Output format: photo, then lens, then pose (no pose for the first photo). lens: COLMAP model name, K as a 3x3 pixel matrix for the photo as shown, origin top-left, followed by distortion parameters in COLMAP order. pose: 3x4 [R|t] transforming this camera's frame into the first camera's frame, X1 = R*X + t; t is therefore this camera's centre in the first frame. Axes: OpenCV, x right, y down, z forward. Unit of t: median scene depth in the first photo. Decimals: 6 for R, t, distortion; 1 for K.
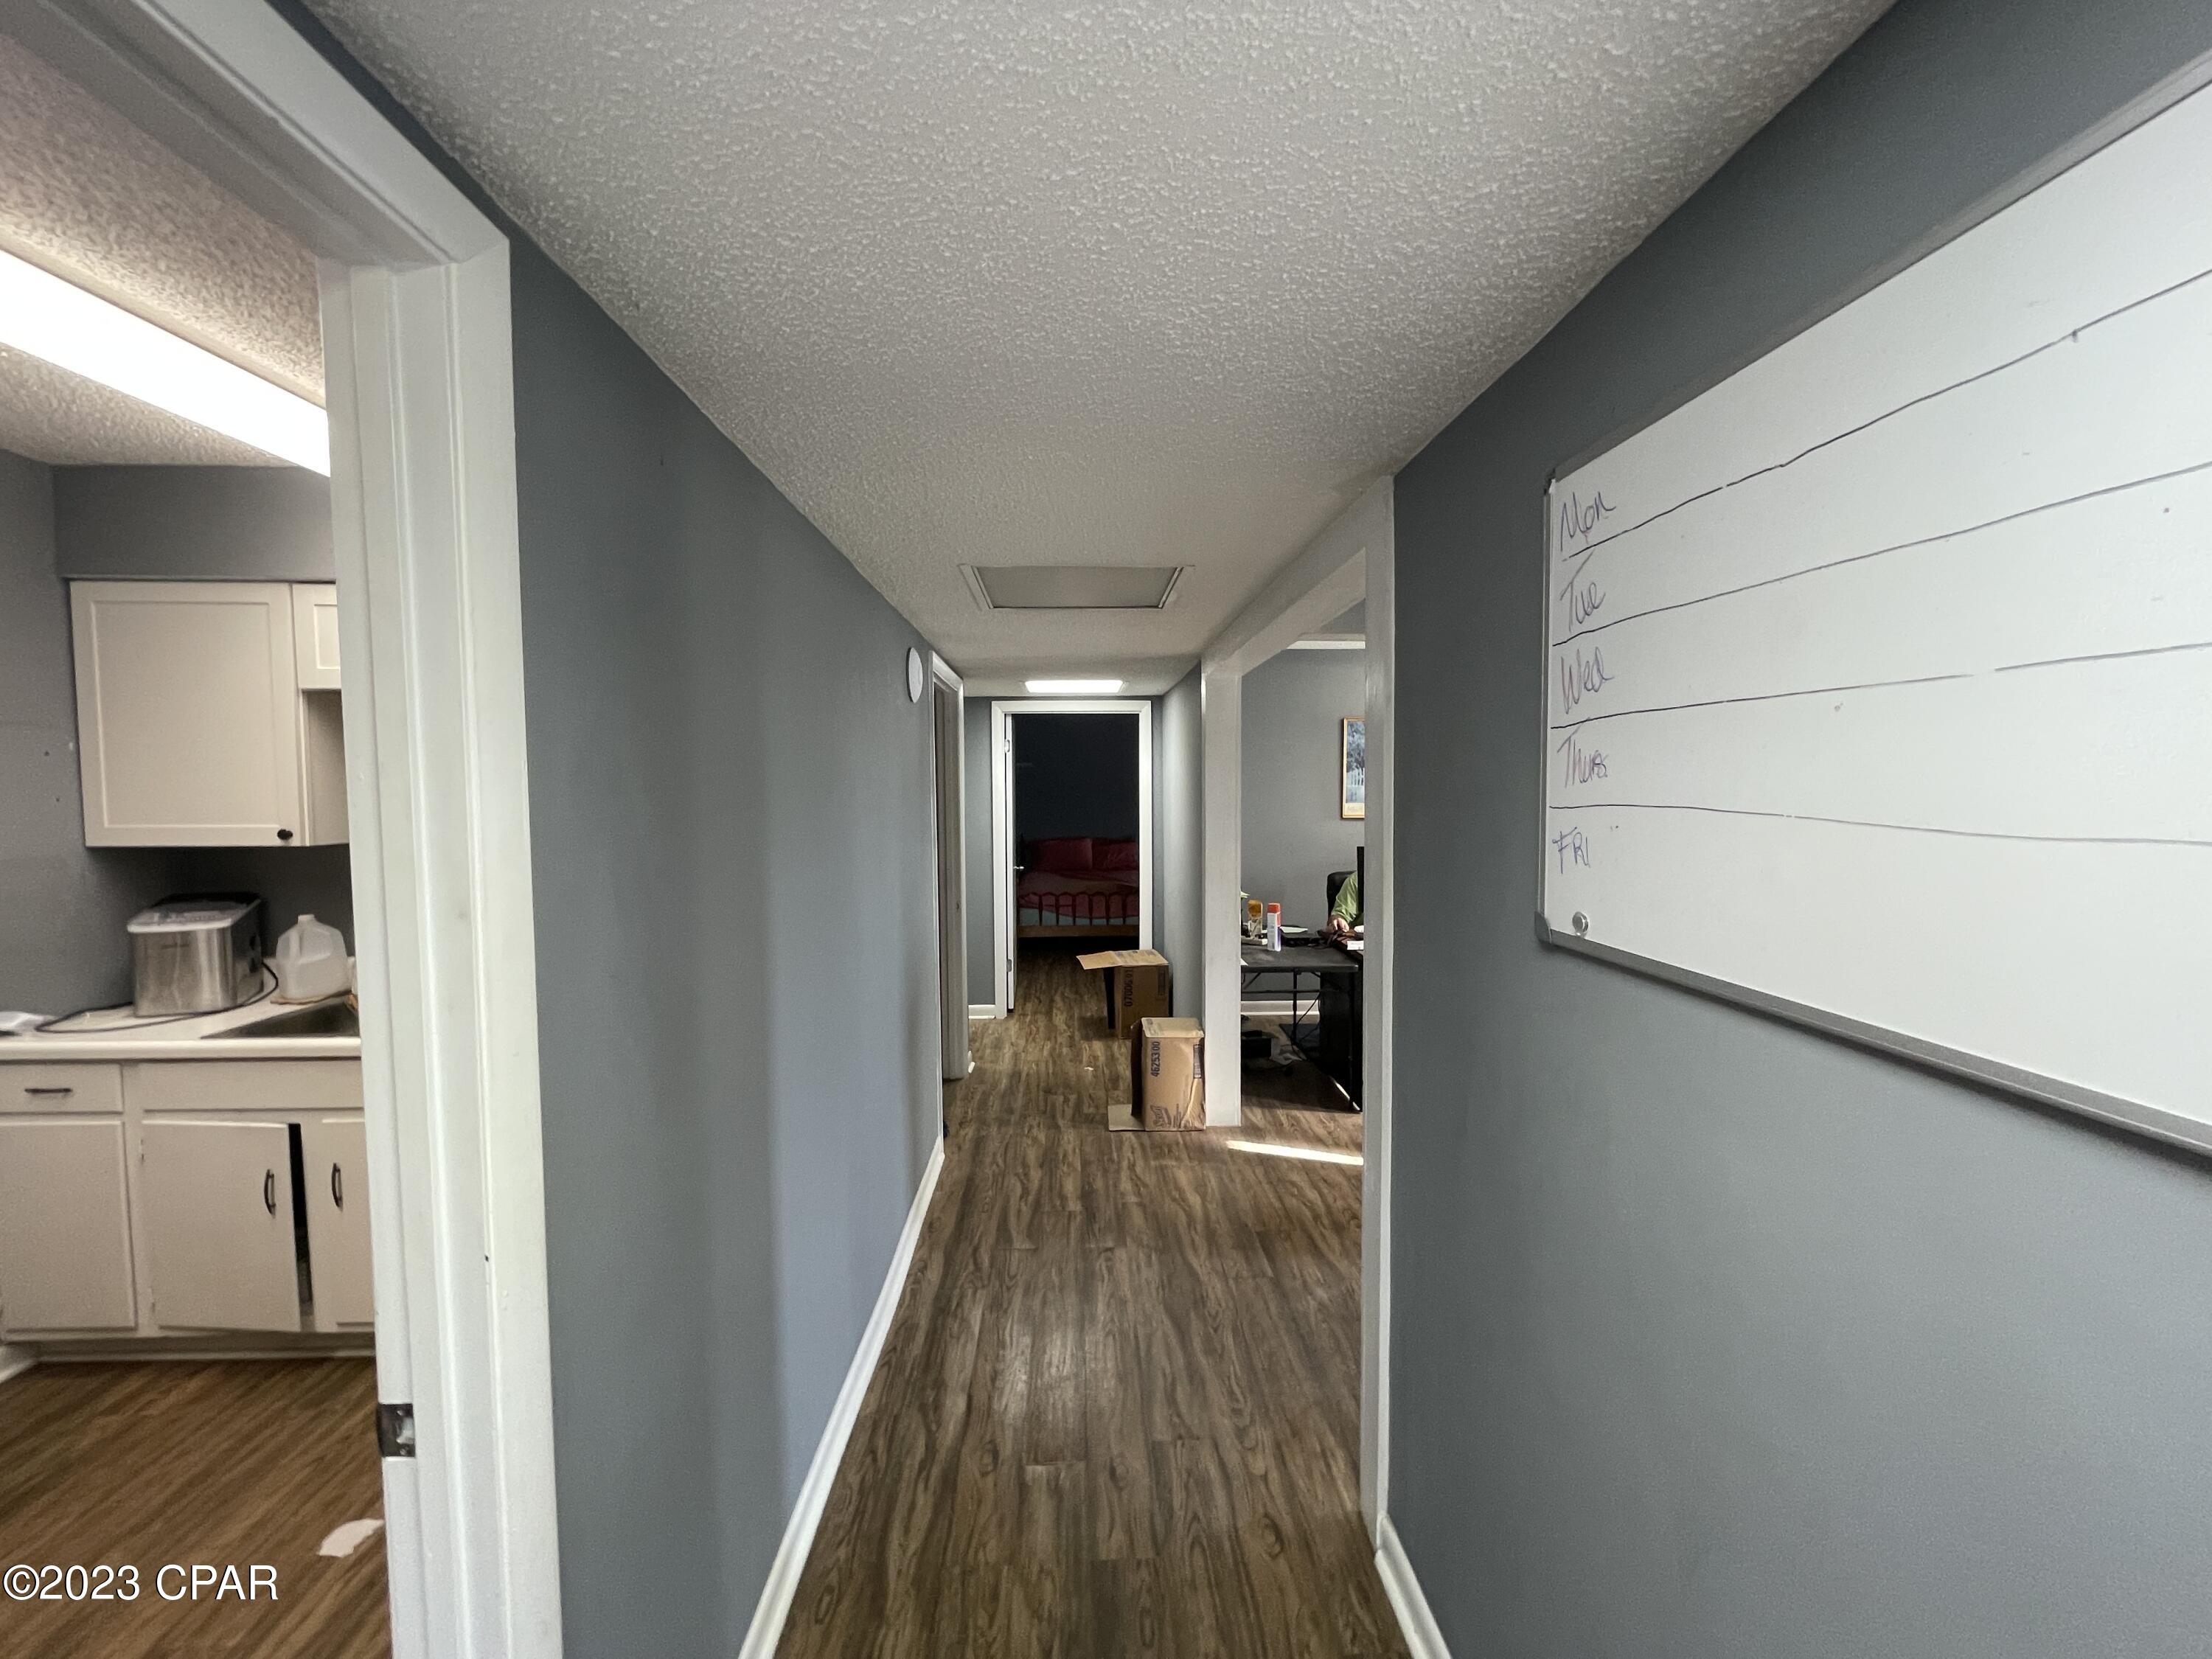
lens RADIAL K [[896.5, 0, 1106.0], [0, 896.5, 829.5], [0, 0, 1]] dist [-0.005241, 0.000032]
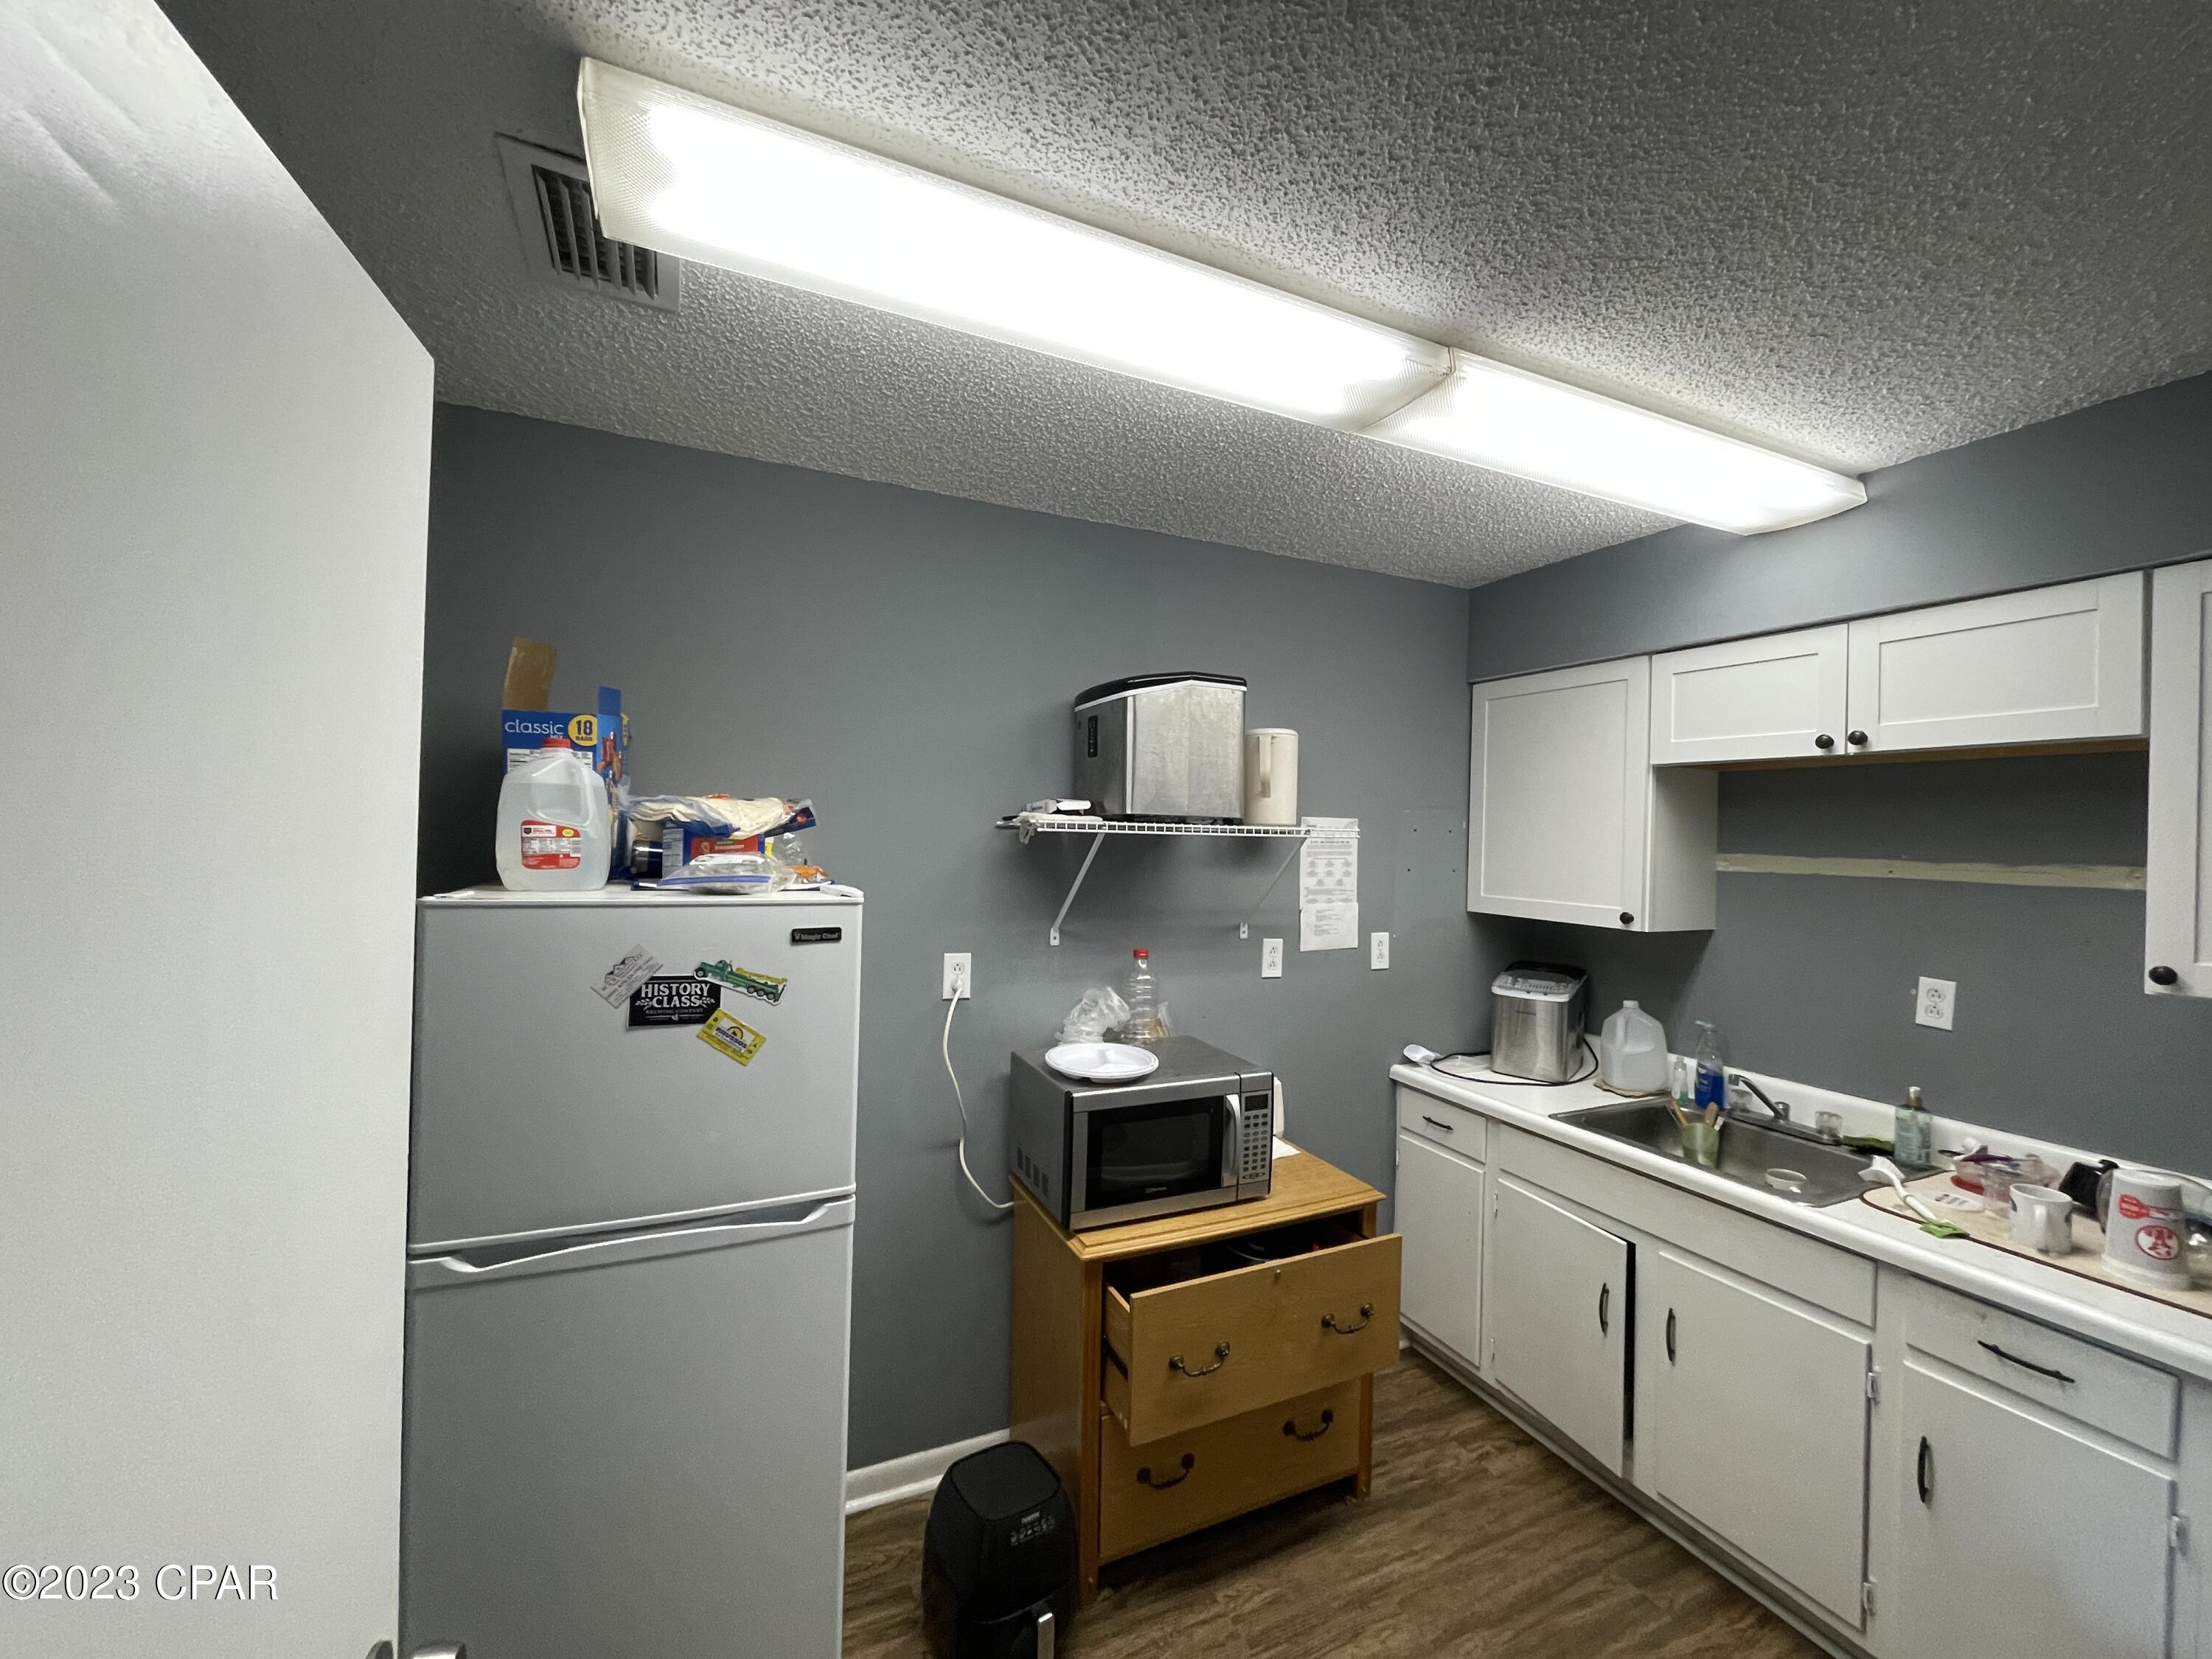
lens RADIAL K [[896.5, 0, 1106.0], [0, 896.5, 829.5], [0, 0, 1]] dist [-0.005241, 0.000032]
pose [[0.385602, 0.012968, -0.922574, -0.270980], [-0.073051, 0.997191, -0.016516, -0.034555], [0.919769, 0.073763, 0.385467, 0.120517]]
